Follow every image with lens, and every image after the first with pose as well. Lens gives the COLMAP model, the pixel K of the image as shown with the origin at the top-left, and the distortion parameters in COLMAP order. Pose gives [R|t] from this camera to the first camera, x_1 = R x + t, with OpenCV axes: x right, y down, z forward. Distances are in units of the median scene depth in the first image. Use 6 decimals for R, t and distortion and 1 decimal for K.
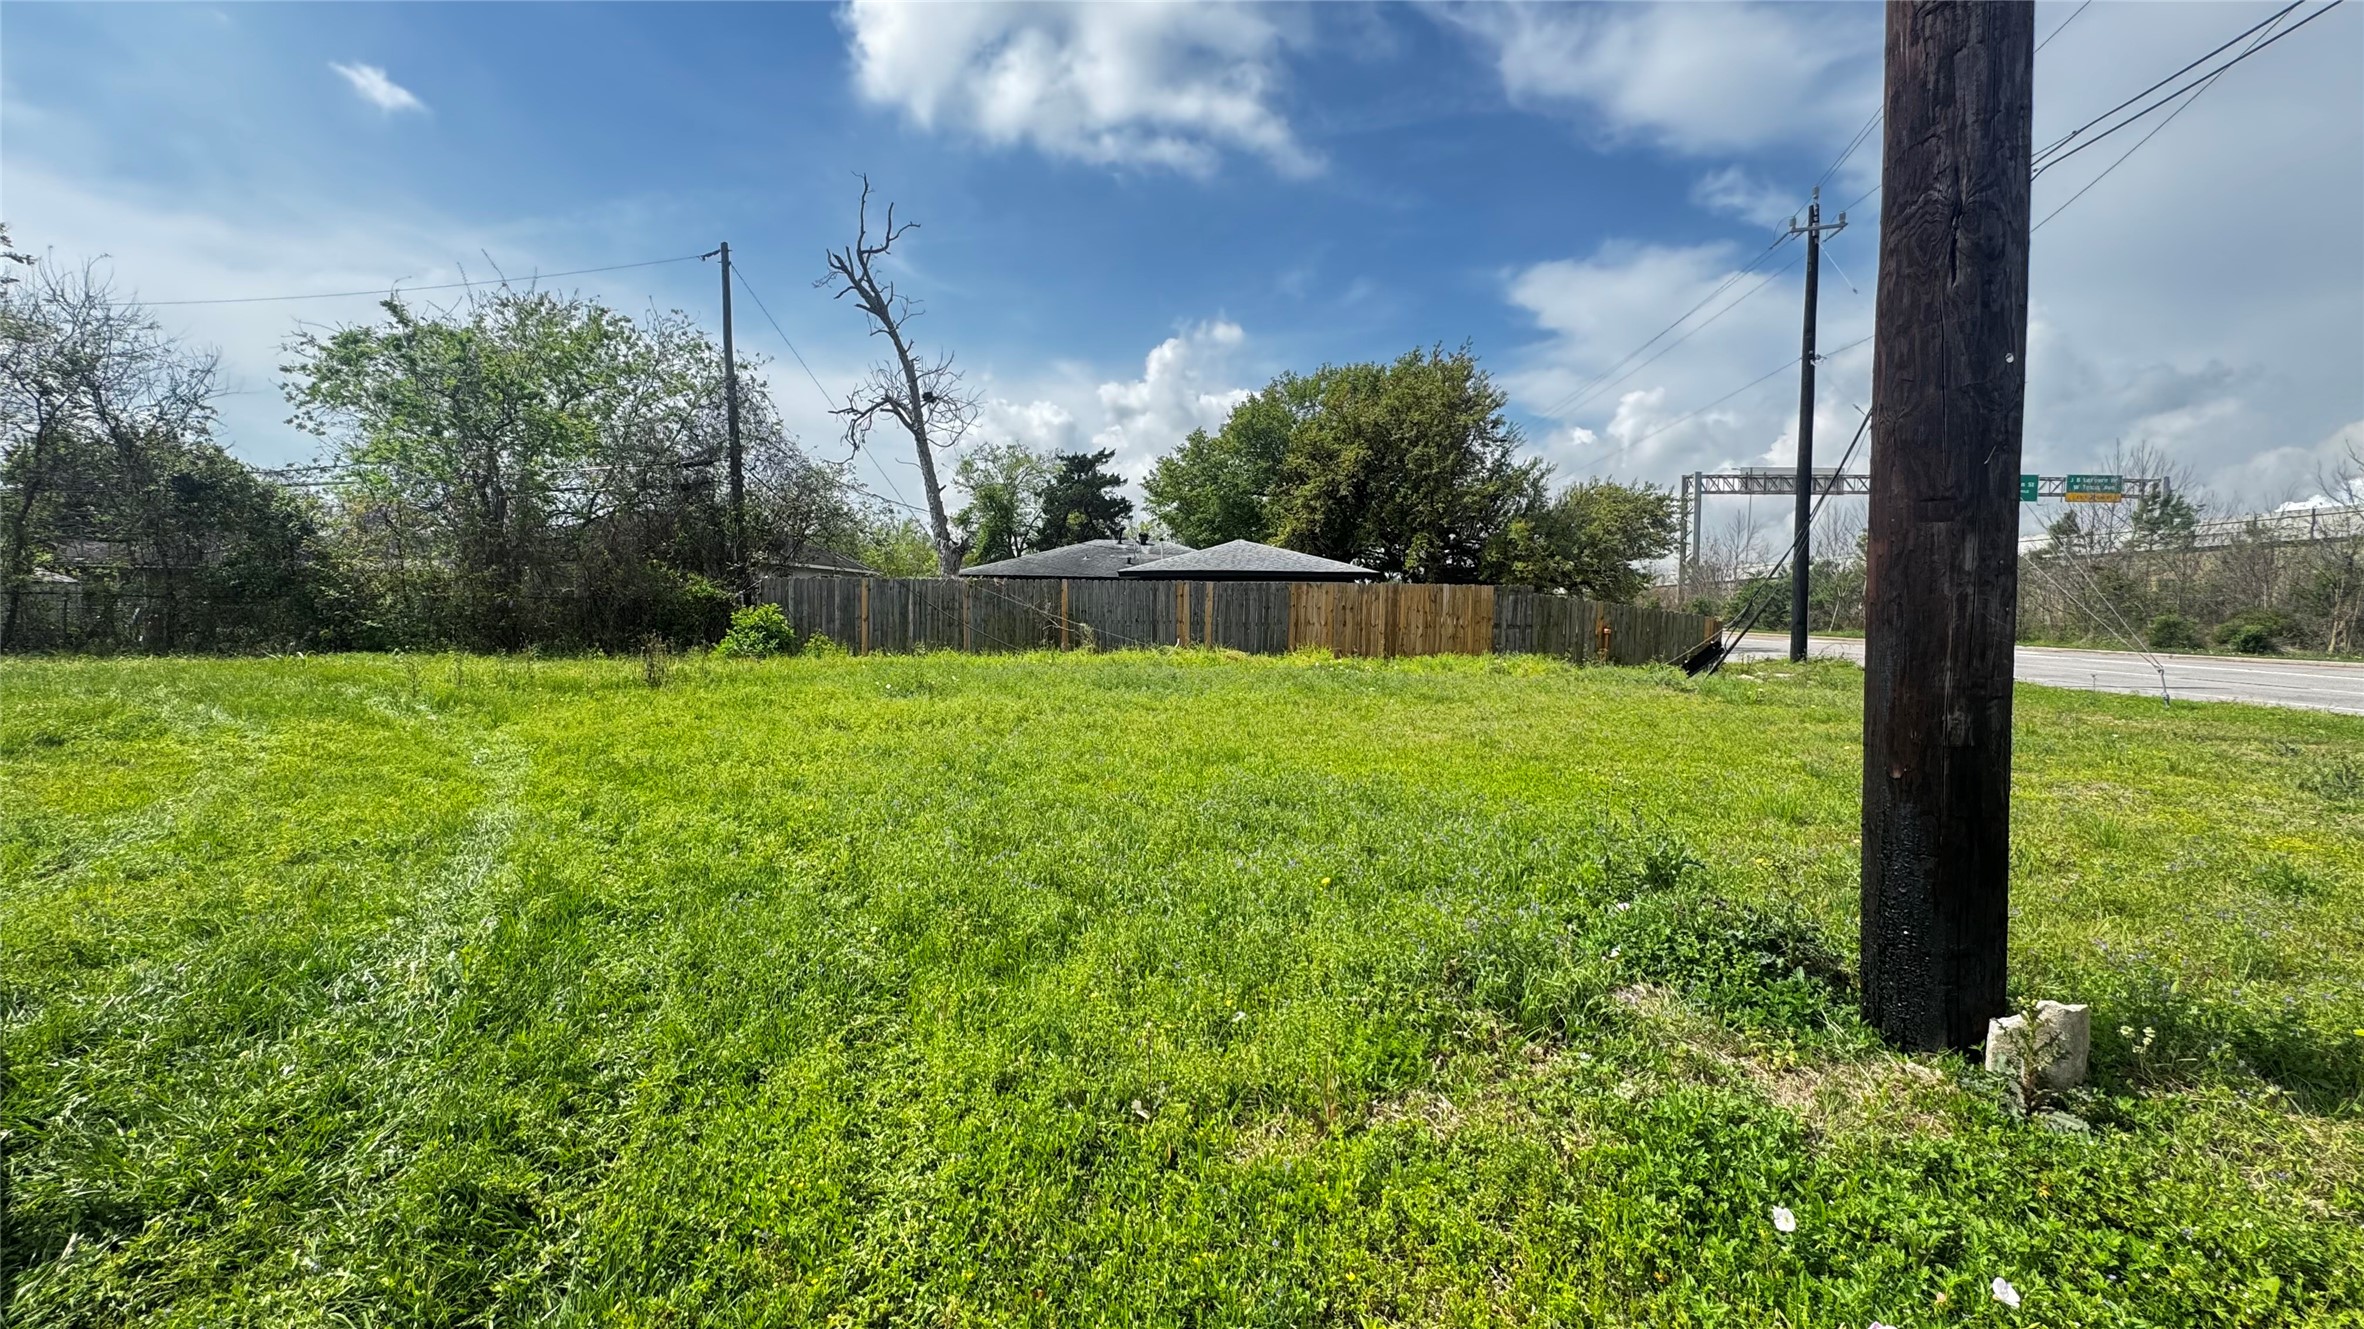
lens RADIAL K [[953.0, 0, 1182.0], [0, 953.0, 664.5], [0, 0, 1]] dist [-0.003710, 0.000595]
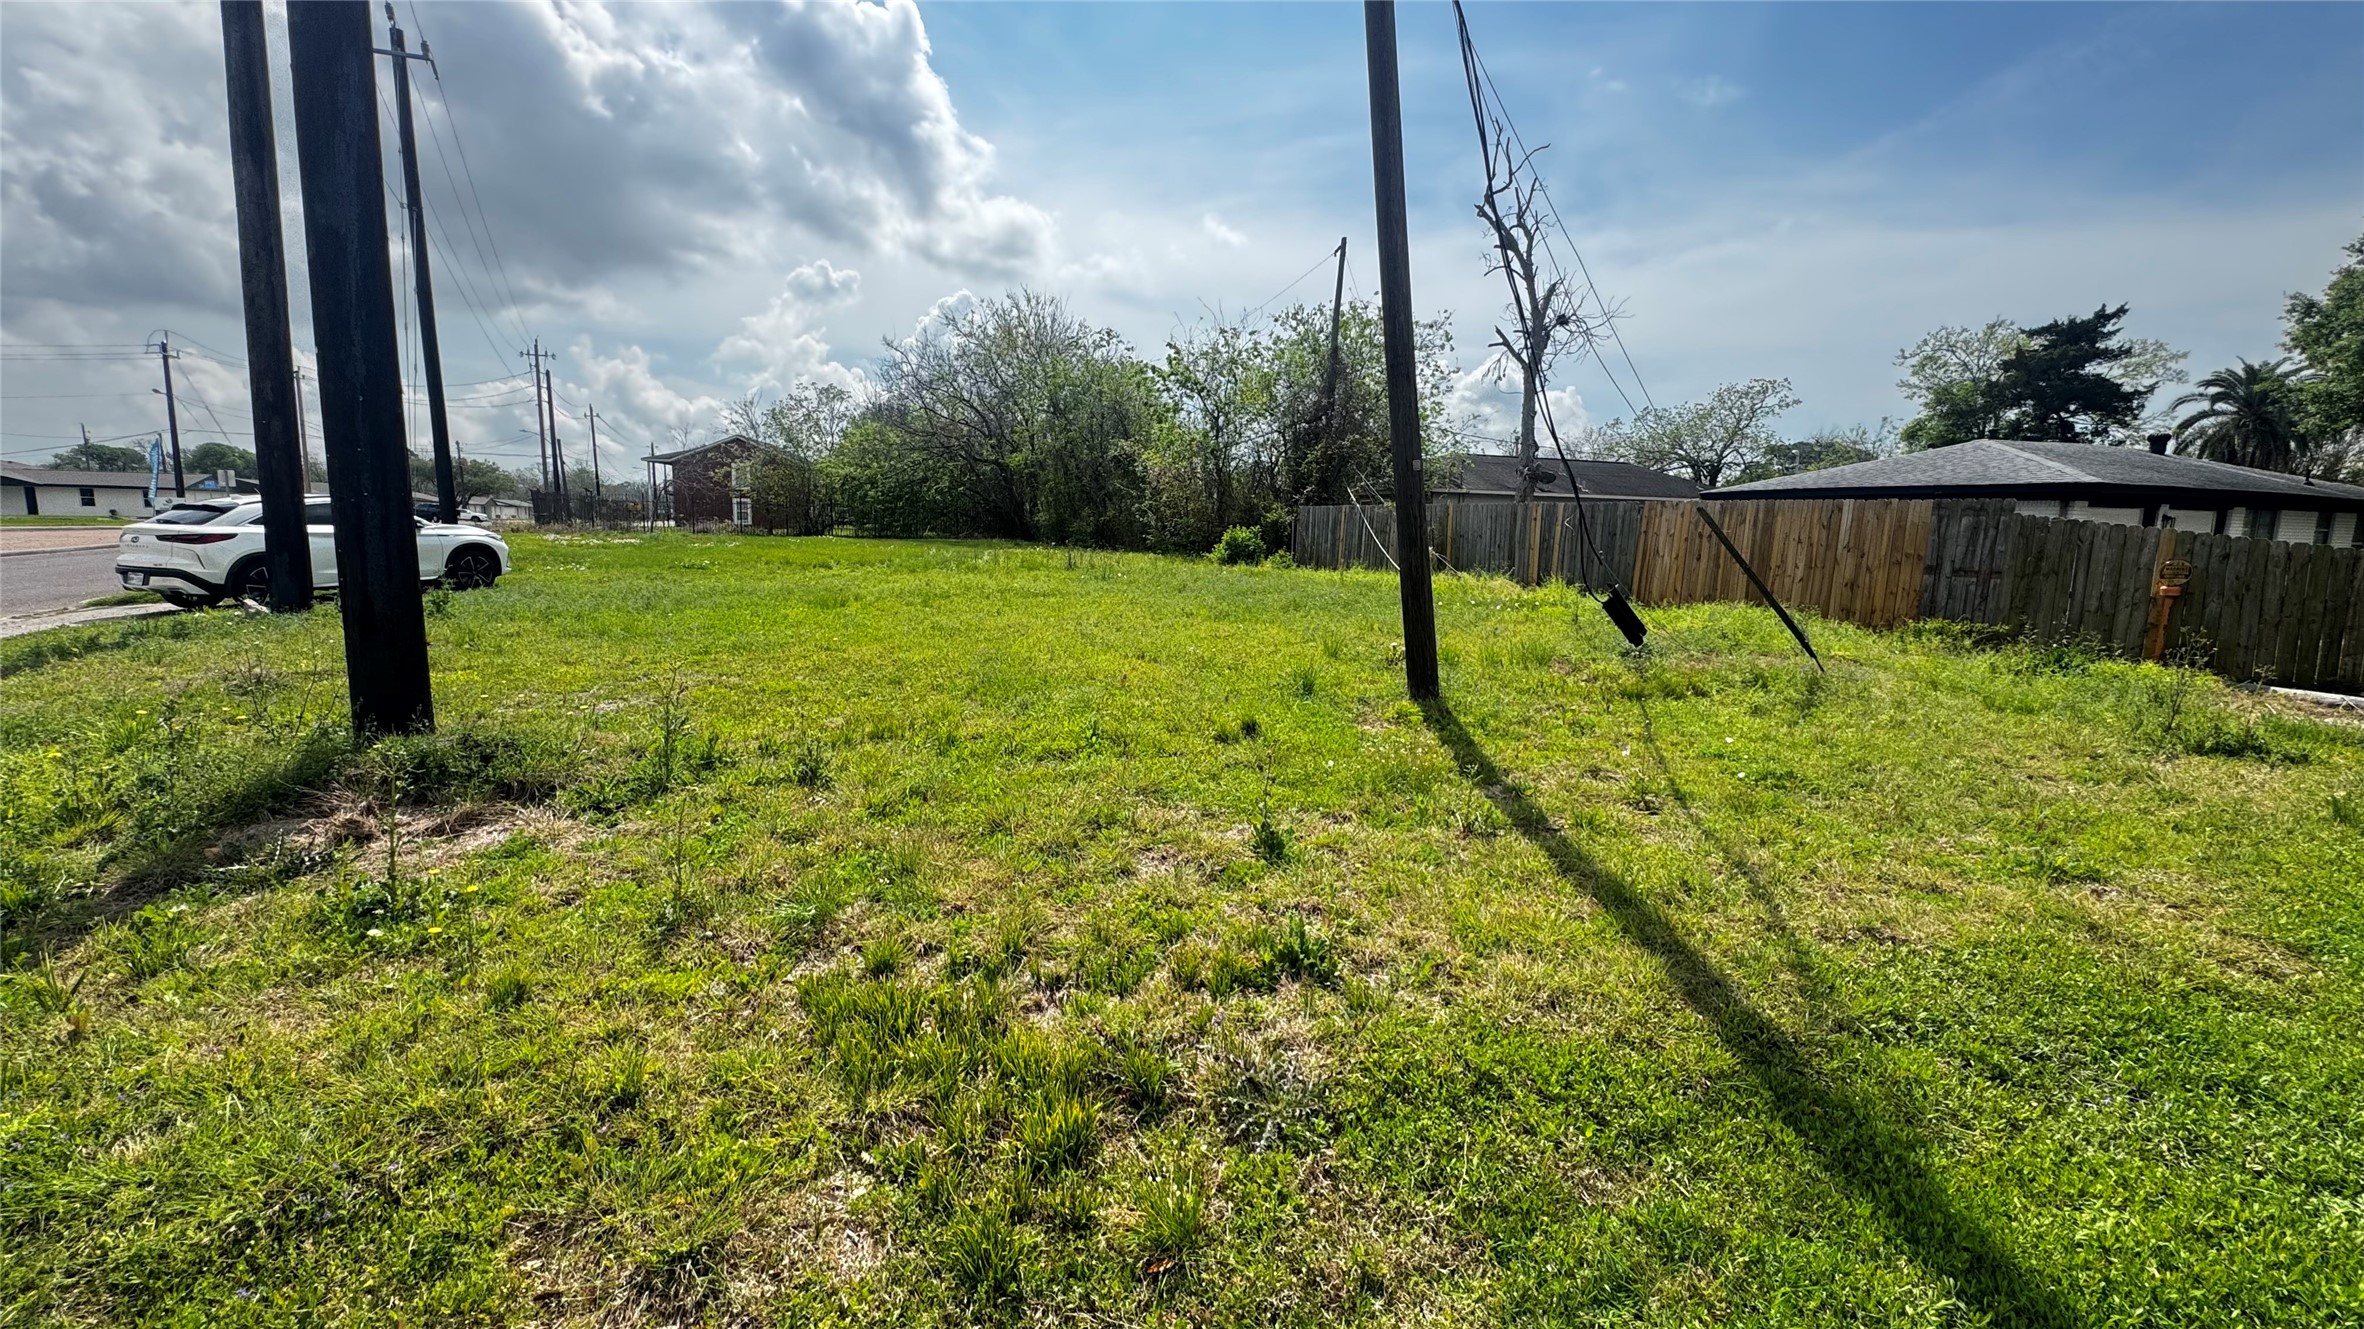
lens RADIAL K [[988.7, 0, 1147.7], [0, 988.7, 632.0], [0, 0, 1]] dist [0.000803, 0.000403]
pose [[0.335074, 0.103528, -0.936487, 2.518468], [-0.083193, 0.993314, 0.080044, -0.040467], [0.938512, 0.051088, 0.341447, 1.209361]]
